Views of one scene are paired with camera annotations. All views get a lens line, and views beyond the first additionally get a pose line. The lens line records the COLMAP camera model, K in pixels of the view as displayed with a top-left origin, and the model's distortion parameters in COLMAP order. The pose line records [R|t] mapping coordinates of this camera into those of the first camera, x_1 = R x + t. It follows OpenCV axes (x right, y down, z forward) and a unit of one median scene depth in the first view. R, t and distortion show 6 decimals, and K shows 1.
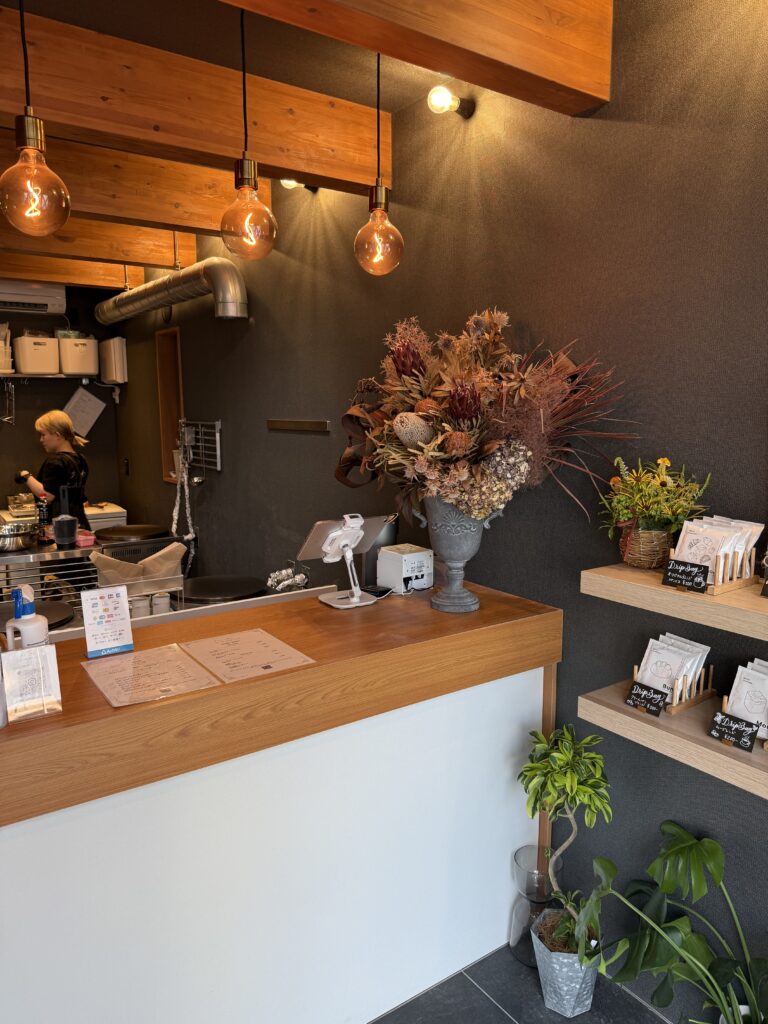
lens RADIAL K [[726.3, 0, 378.4], [0, 726.3, 516.3], [0, 0, 1]] dist [0.010459, -0.026307]
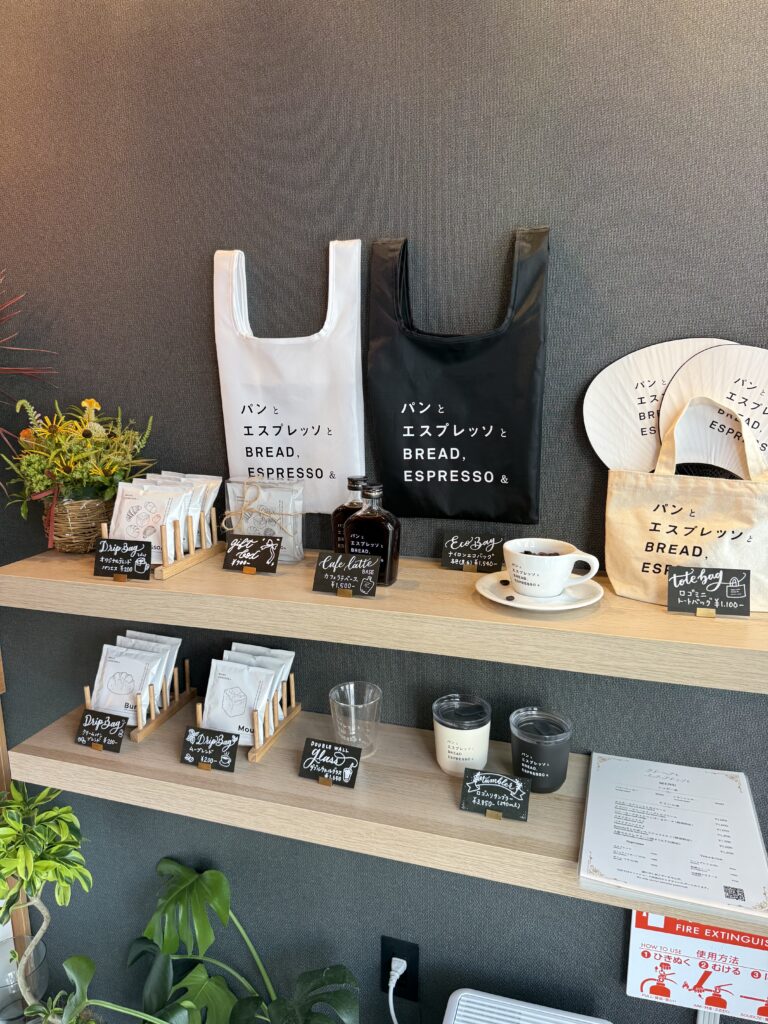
lens RADIAL K [[726.3, 0, 386.5], [0, 726.3, 513.2], [0, 0, 1]] dist [0.010459, -0.026307]
pose [[0.796424, -0.124433, 0.591799, 0.190964], [0.097993, 0.992223, 0.076752, 0.006888], [-0.596747, -0.003135, 0.802423, 0.245574]]
